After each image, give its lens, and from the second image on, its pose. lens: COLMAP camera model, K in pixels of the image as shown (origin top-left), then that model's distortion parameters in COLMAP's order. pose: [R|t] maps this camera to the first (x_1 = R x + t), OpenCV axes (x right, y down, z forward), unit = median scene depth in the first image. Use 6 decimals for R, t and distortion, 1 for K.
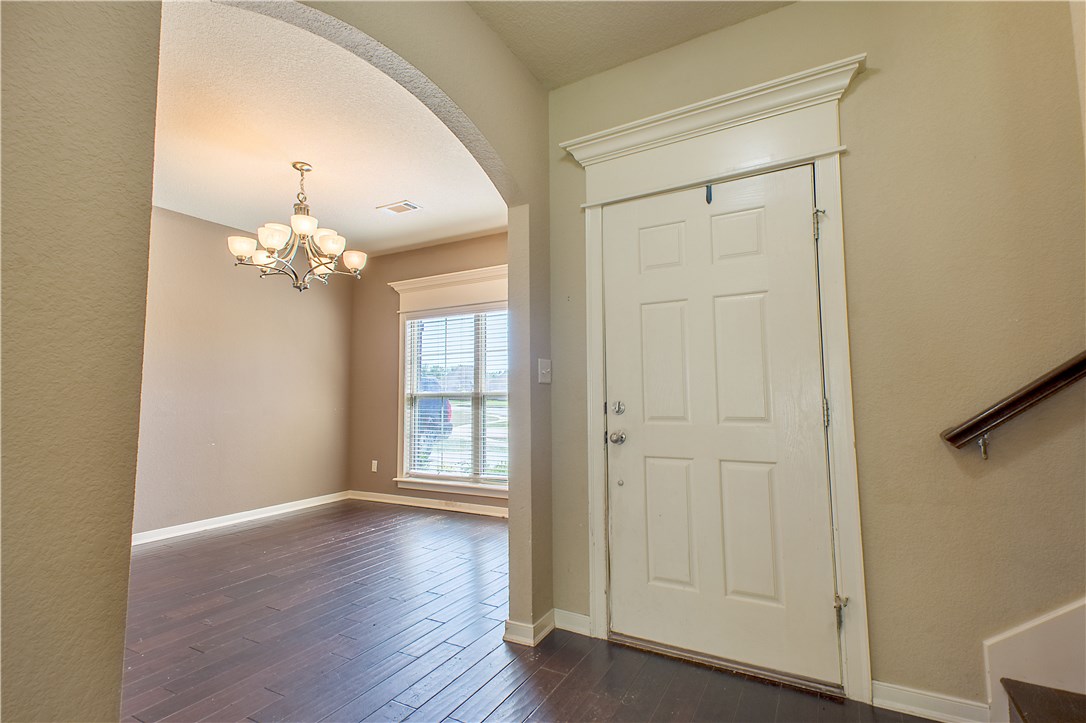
lens RADIAL K [[509.8, 0, 539.4], [0, 509.8, 356.3], [0, 0, 1]] dist [0.024941, 0.000127]
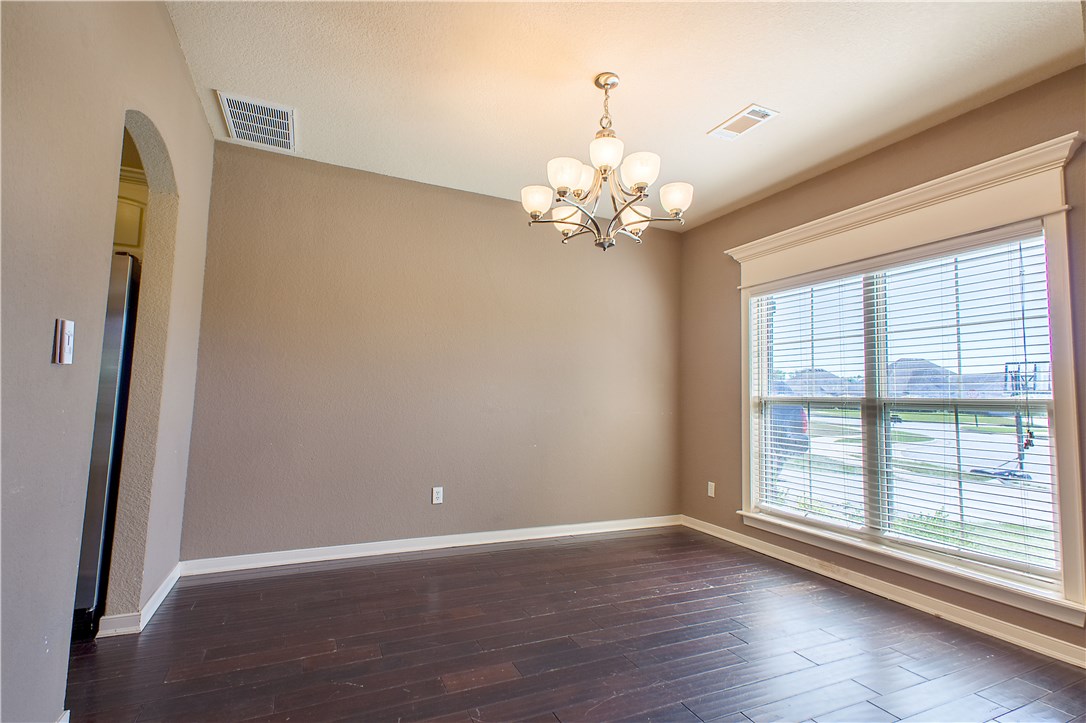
lens RADIAL K [[509.8, 0, 549.4], [0, 509.8, 358.0], [0, 0, 1]] dist [0.024941, 0.000127]
pose [[0.815979, -0.016679, -0.577841, -0.077703], [0.014397, 0.999860, -0.008530, 0.020680], [0.577903, -0.001358, 0.816105, 0.247086]]
